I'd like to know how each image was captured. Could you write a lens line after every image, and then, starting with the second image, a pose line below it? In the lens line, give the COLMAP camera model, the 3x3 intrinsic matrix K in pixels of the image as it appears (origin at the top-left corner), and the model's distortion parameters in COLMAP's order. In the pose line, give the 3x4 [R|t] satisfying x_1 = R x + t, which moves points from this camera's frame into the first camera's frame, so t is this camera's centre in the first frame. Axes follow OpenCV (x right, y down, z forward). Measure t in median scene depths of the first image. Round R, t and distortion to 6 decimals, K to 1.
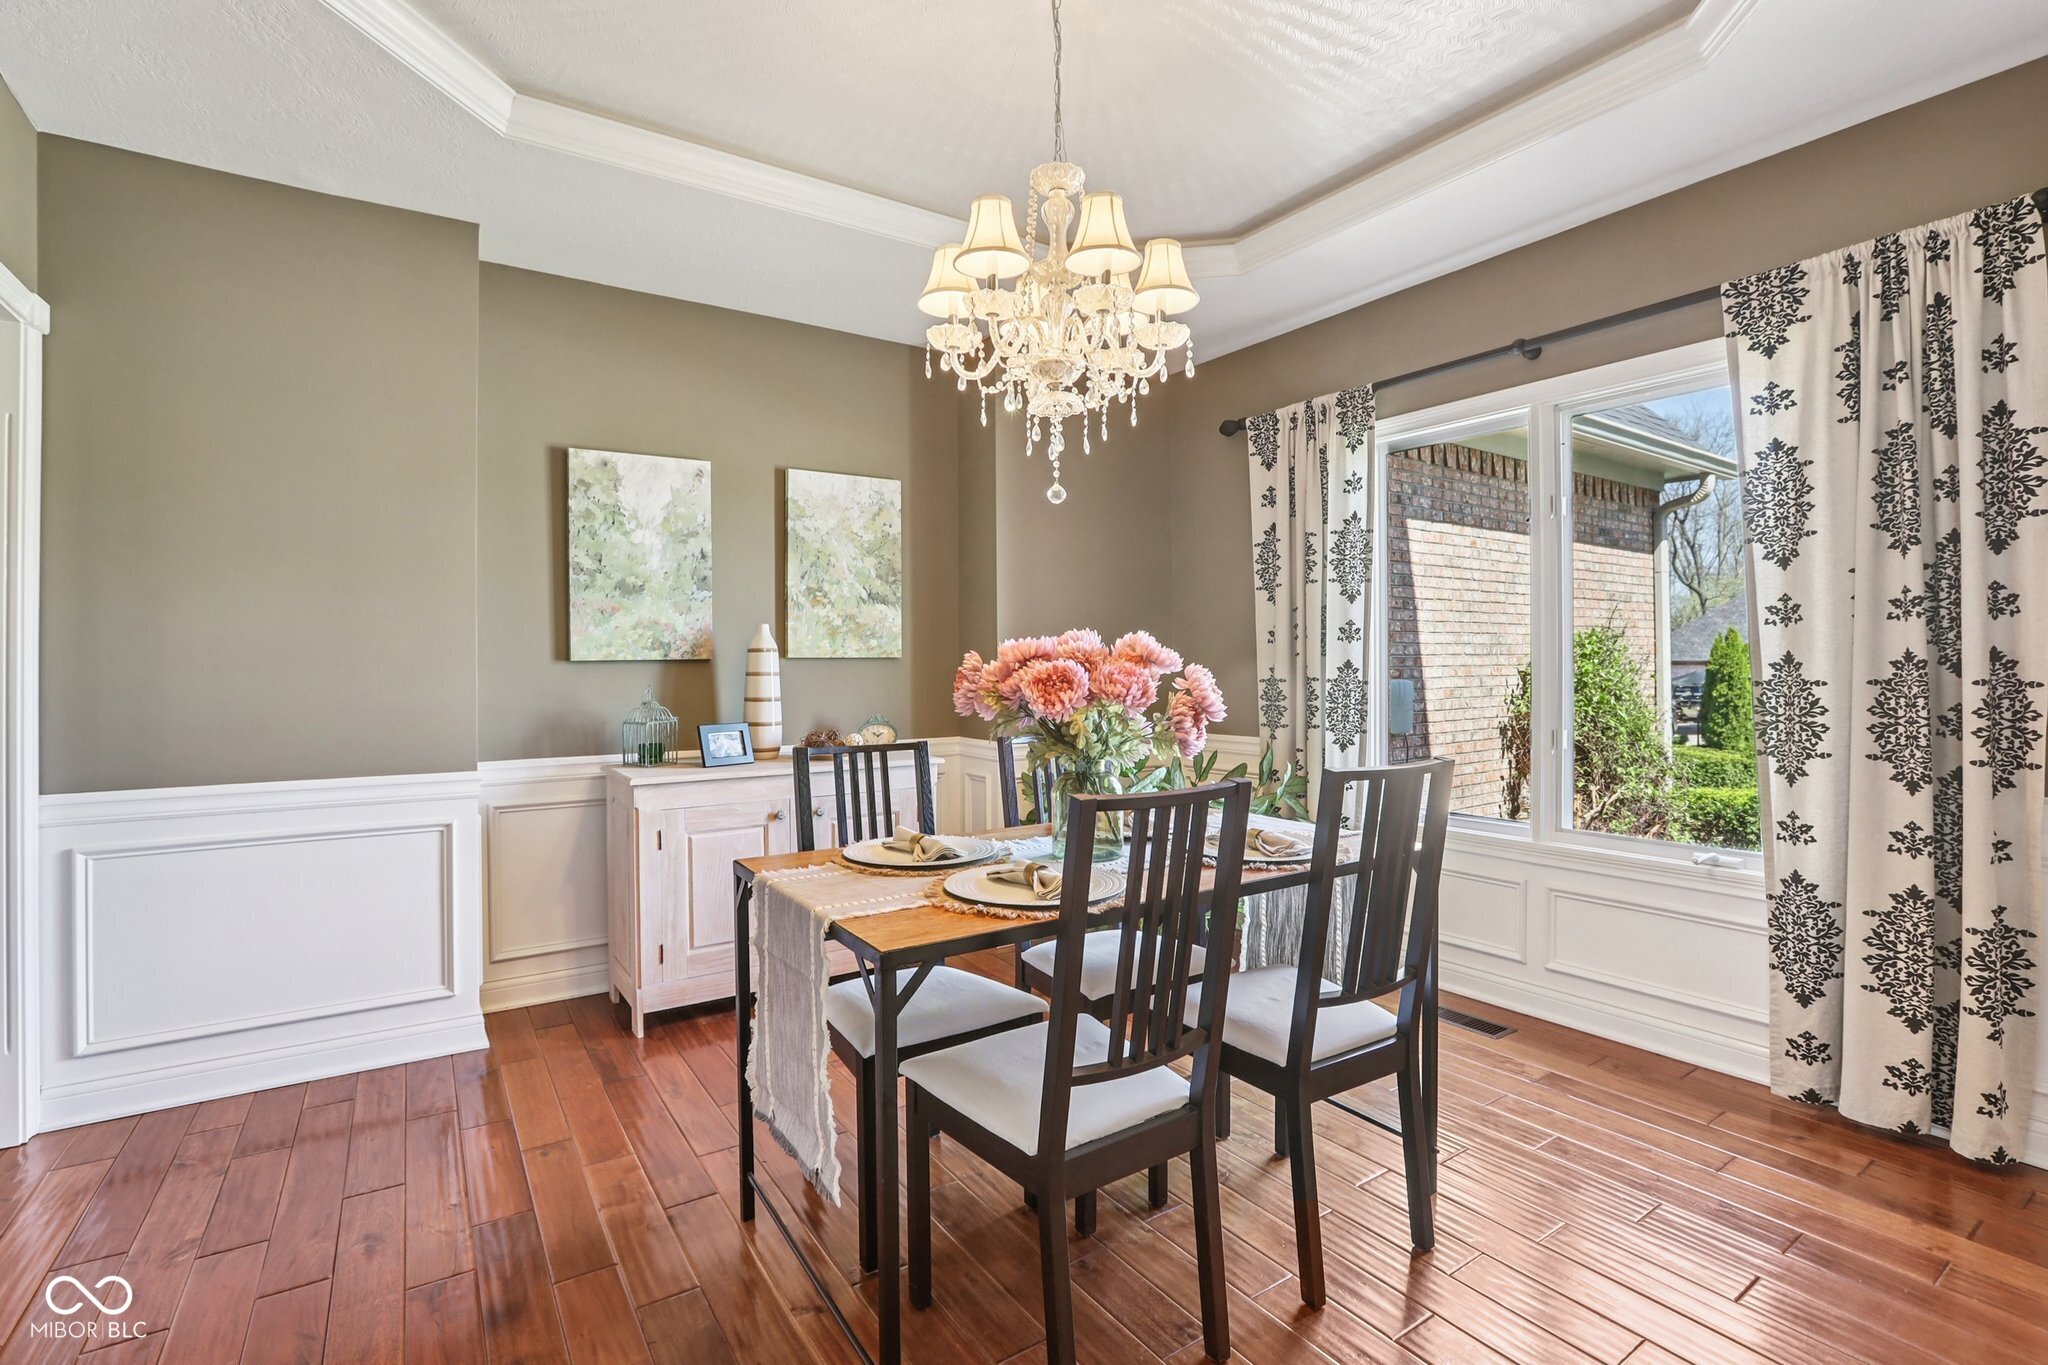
lens RADIAL K [[934.9, 0, 1047.0], [0, 934.9, 651.6], [0, 0, 1]] dist [-0.020690, -0.000413]
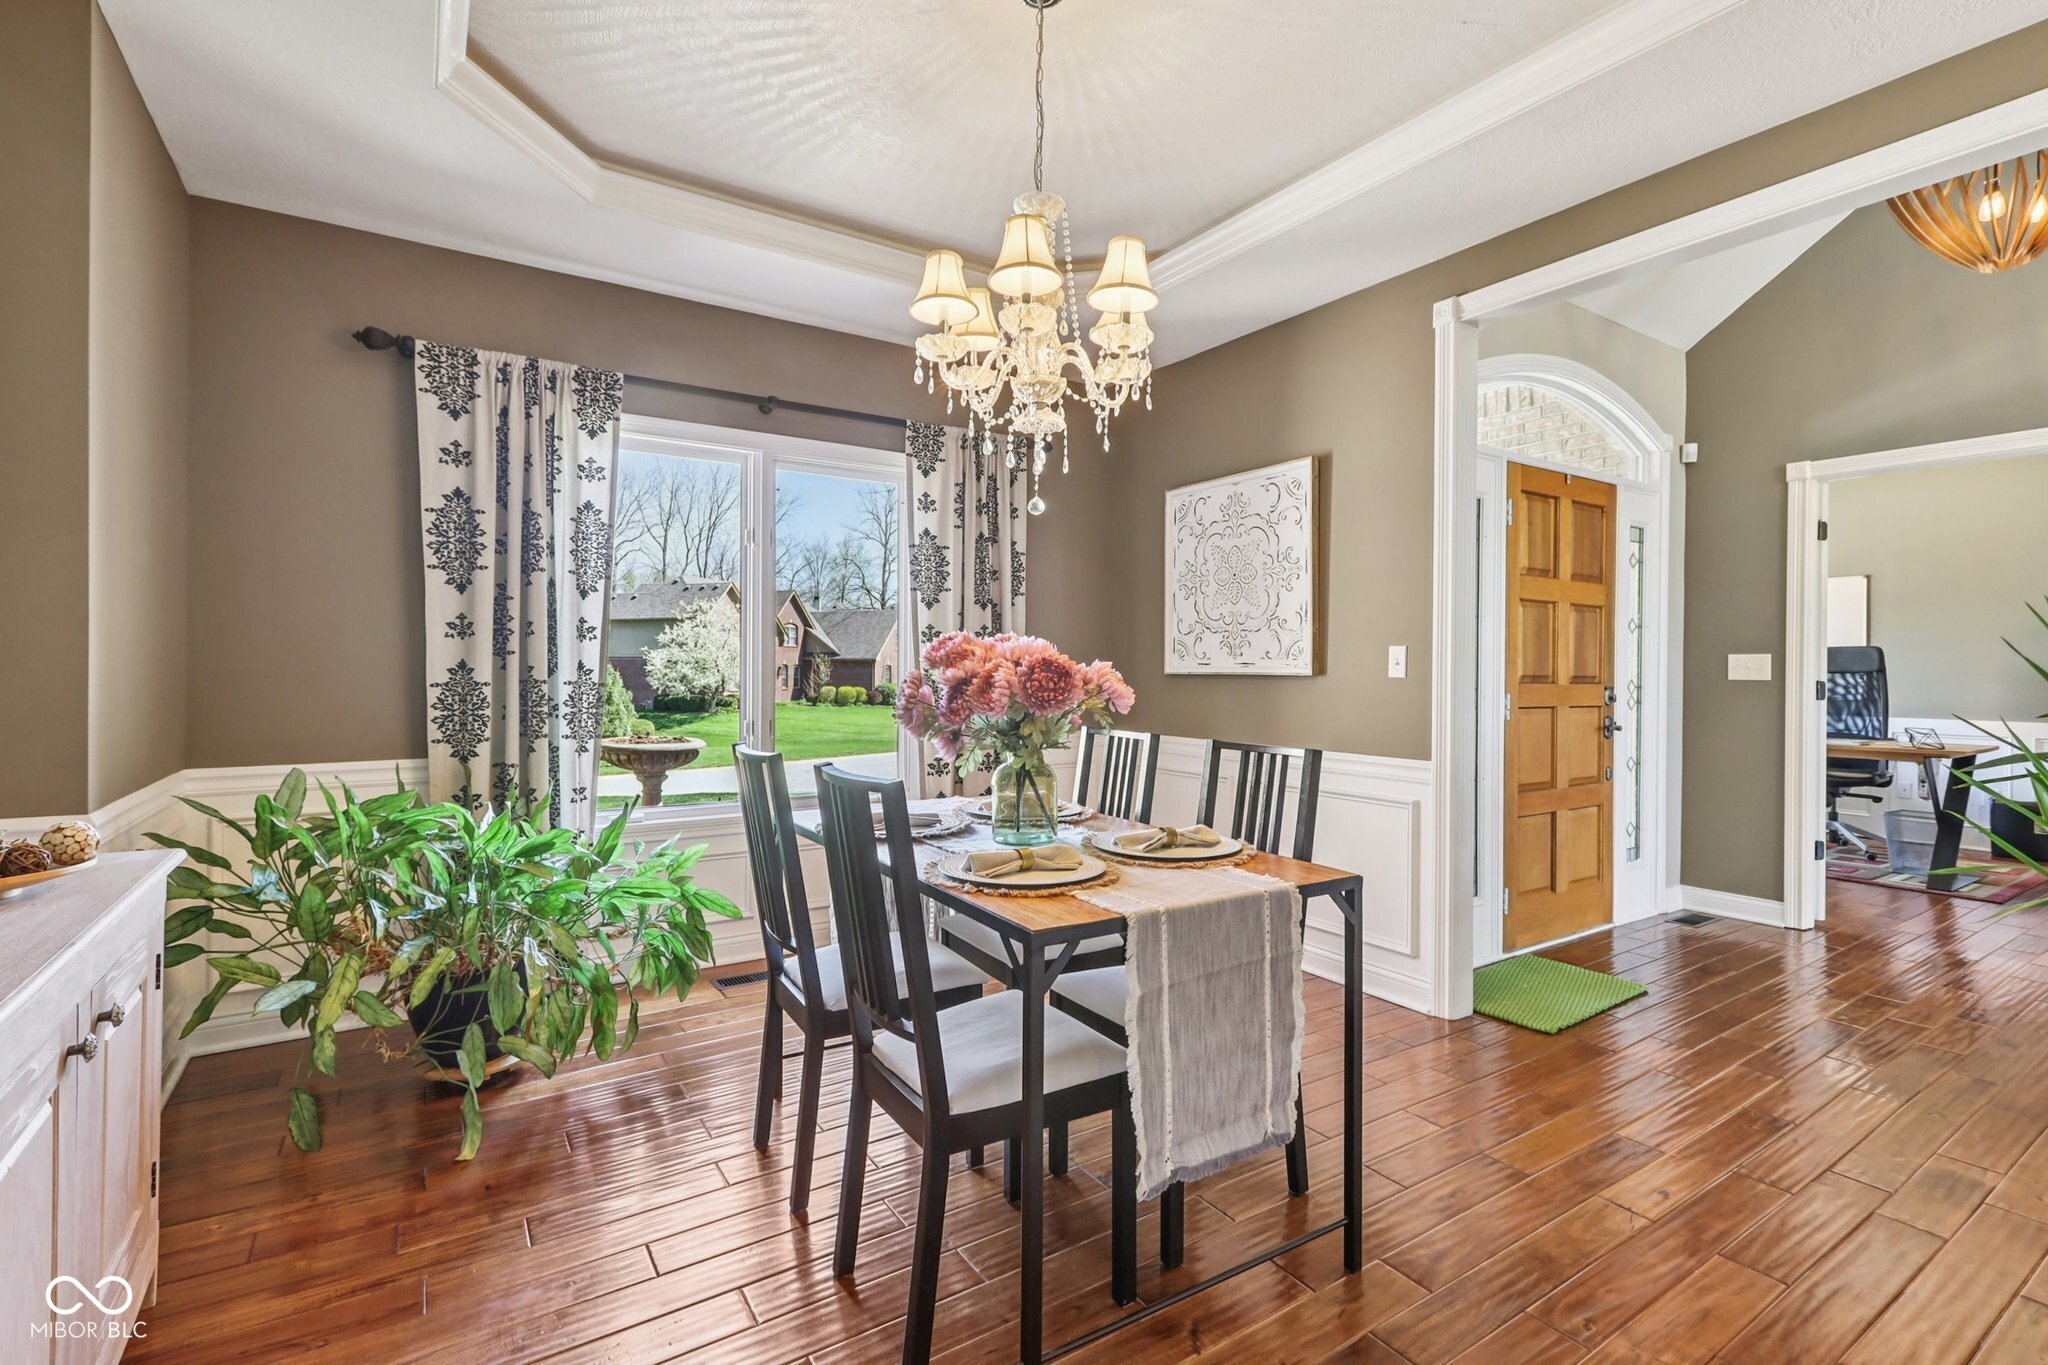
lens RADIAL K [[934.9, 0, 1017.8], [0, 934.9, 677.0], [0, 0, 1]] dist [-0.020690, -0.000413]
pose [[0.029270, 0.003368, 0.999566, -0.794791], [-0.009895, 0.999946, -0.003080, 0.031862], [-0.999523, -0.009800, 0.029301, 0.745181]]
